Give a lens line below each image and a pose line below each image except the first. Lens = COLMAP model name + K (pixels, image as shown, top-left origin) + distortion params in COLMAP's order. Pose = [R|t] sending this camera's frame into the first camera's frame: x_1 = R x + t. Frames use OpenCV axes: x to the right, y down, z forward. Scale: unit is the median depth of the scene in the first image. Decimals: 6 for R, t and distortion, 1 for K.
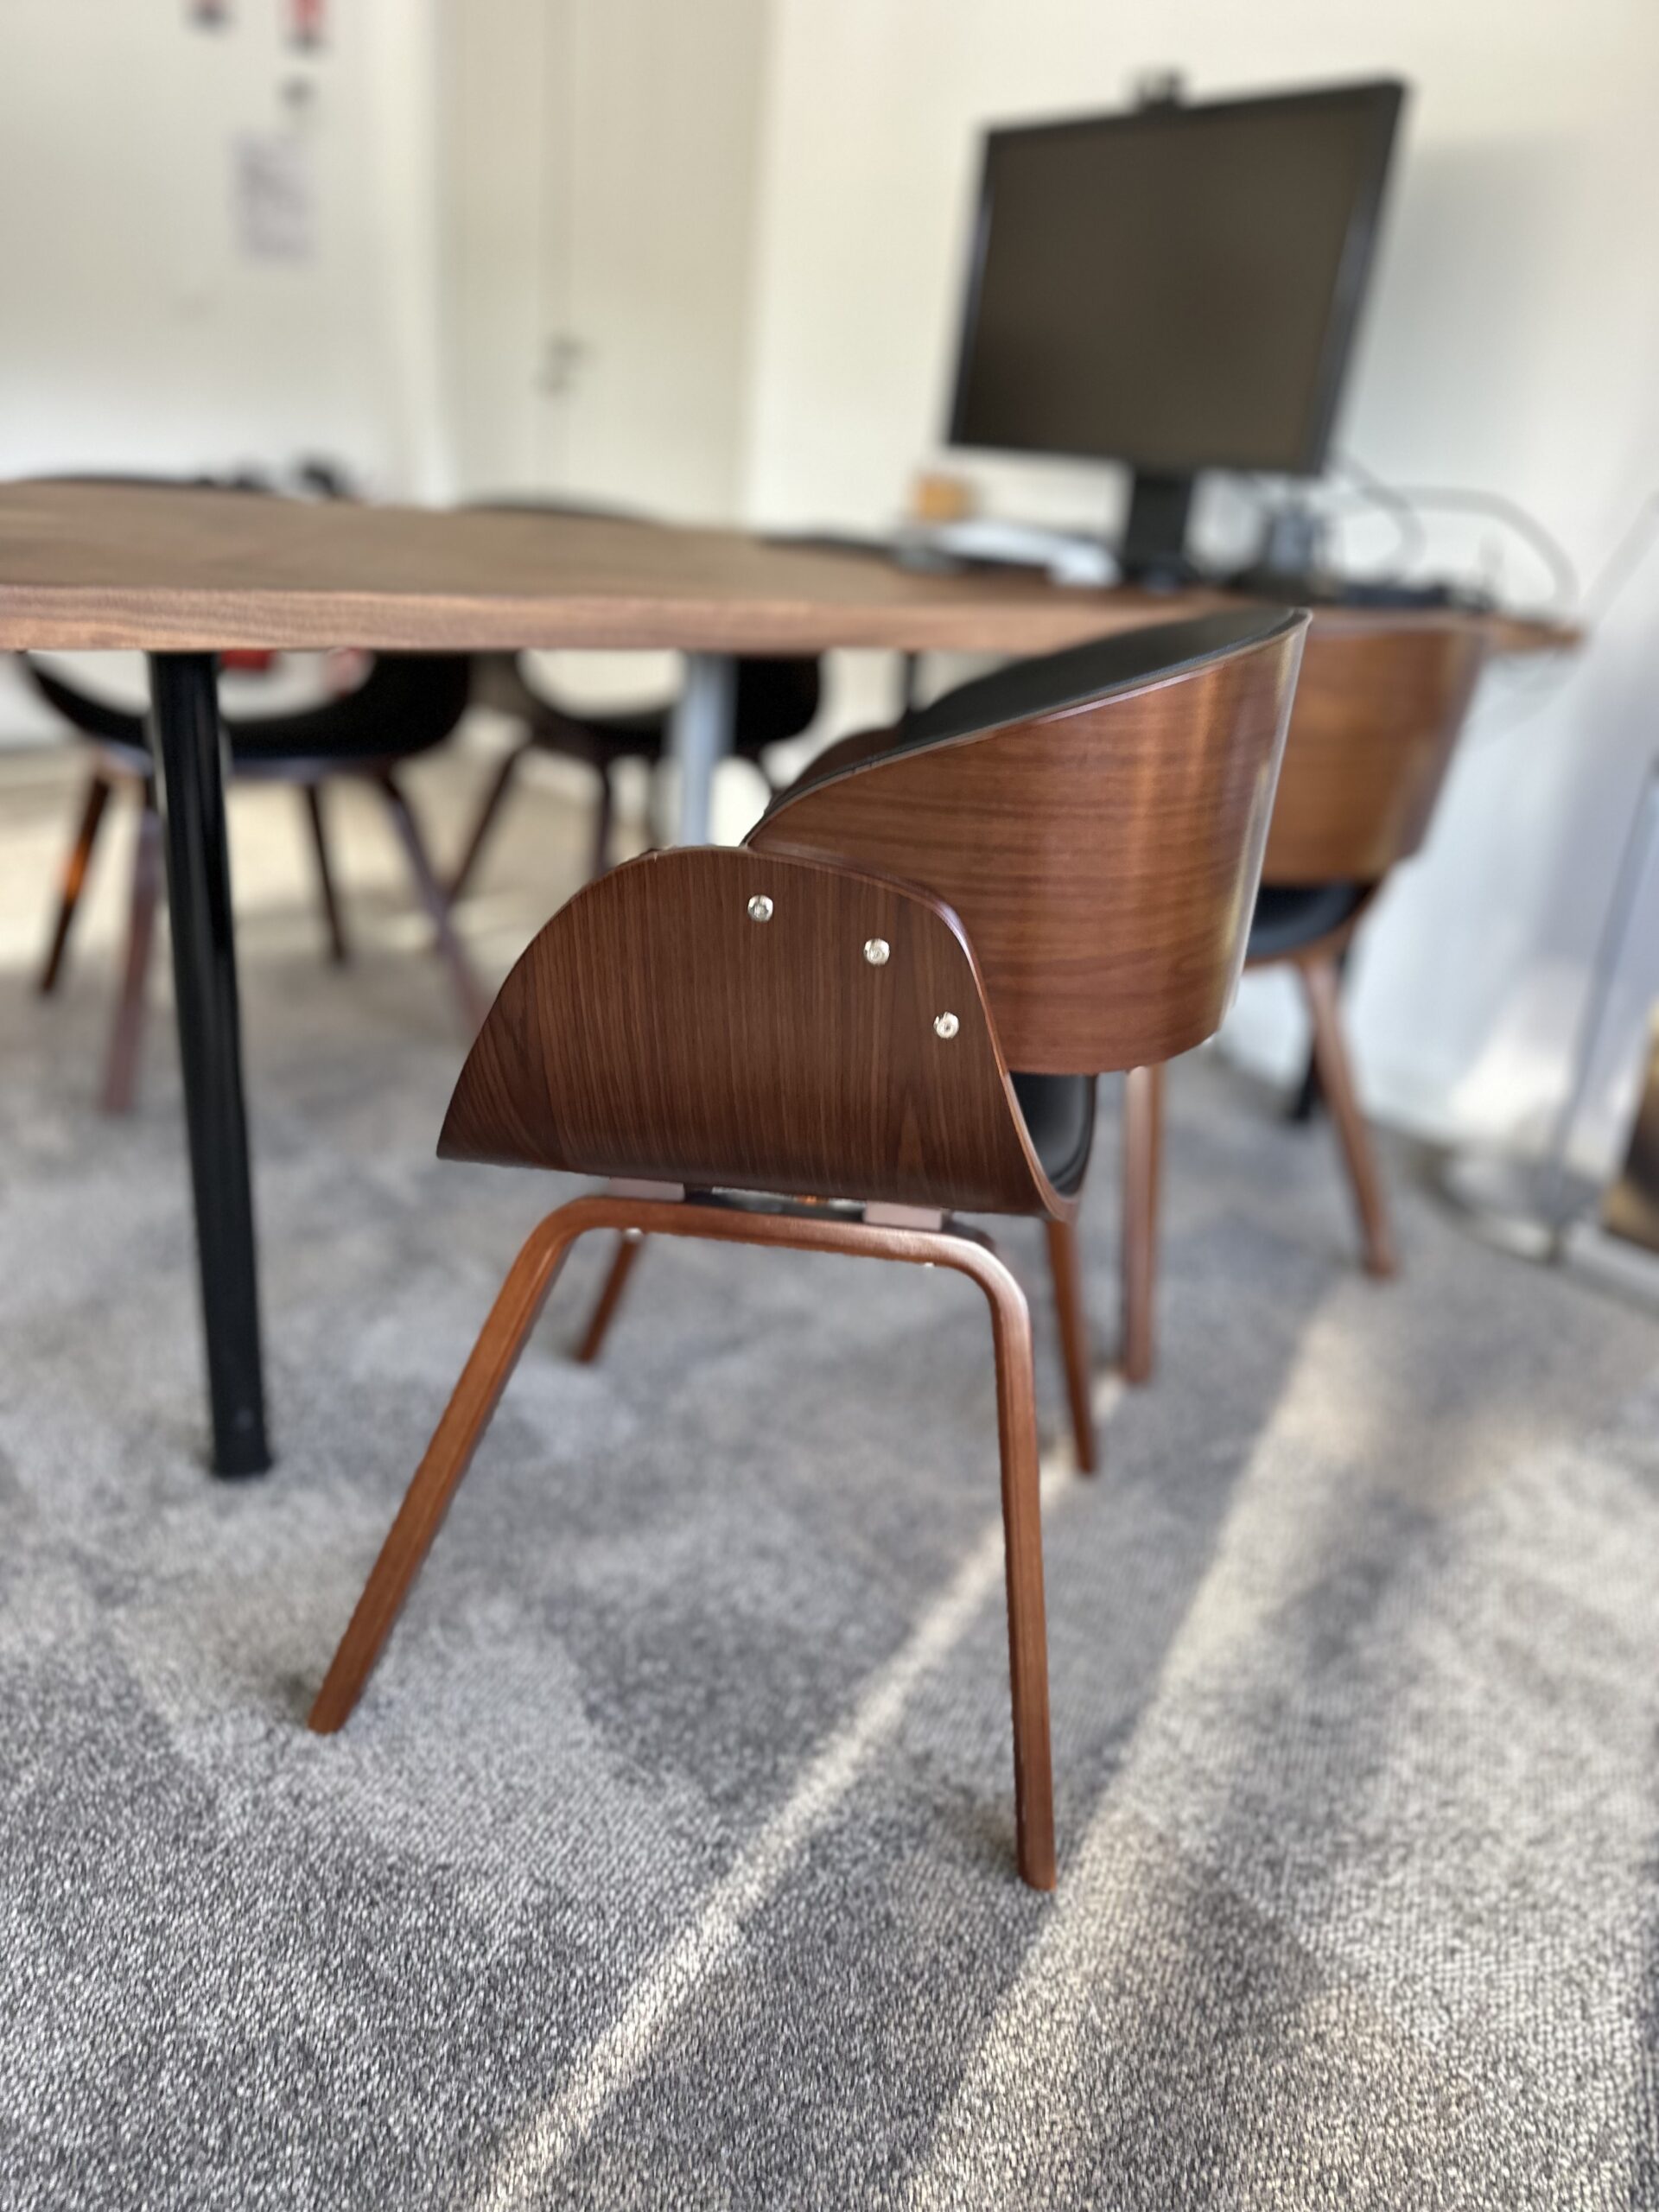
lens RADIAL K [[1548.3, 0, 829.5], [0, 1548.3, 1106.0], [0, 0, 1]] dist [0.057123, -0.051963]
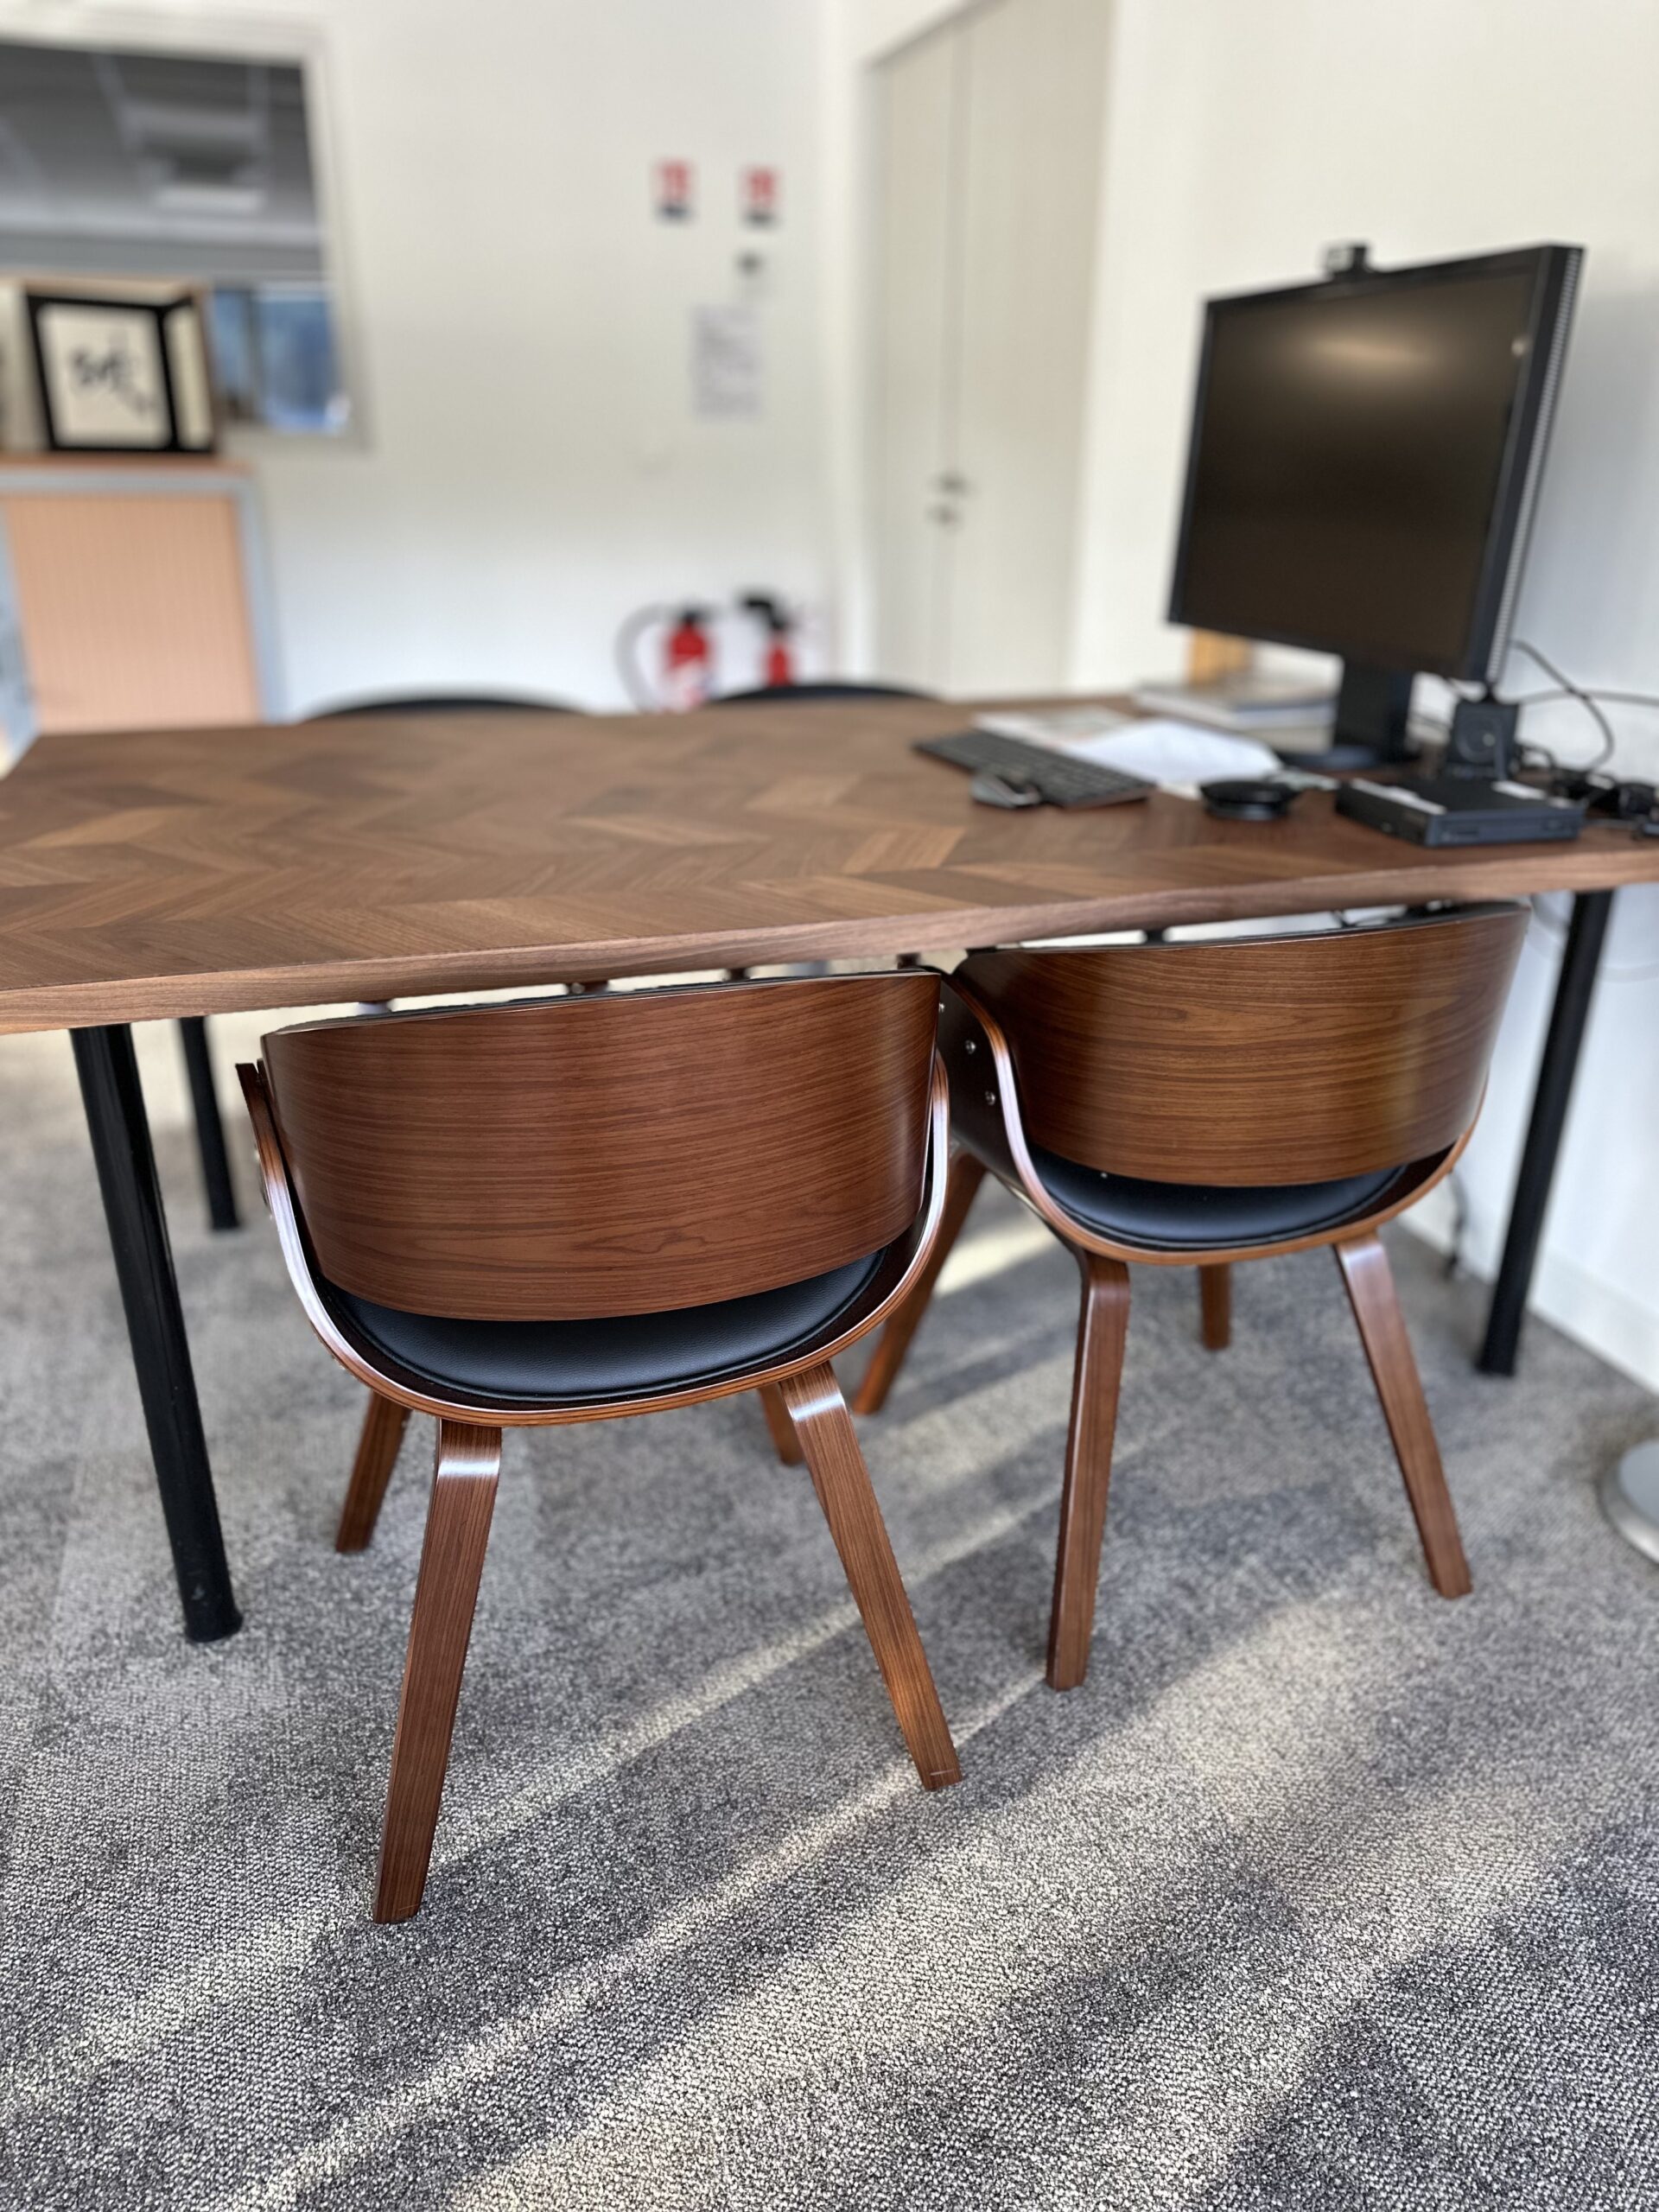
lens RADIAL K [[1548.3, 0, 829.5], [0, 1548.3, 1106.0], [0, 0, 1]] dist [0.057123, -0.051963]
pose [[0.932161, 0.065970, -0.355982, 0.285653], [-0.071850, 0.997410, -0.003306, -0.120138], [0.354842, 0.028659, 0.934487, 0.033440]]
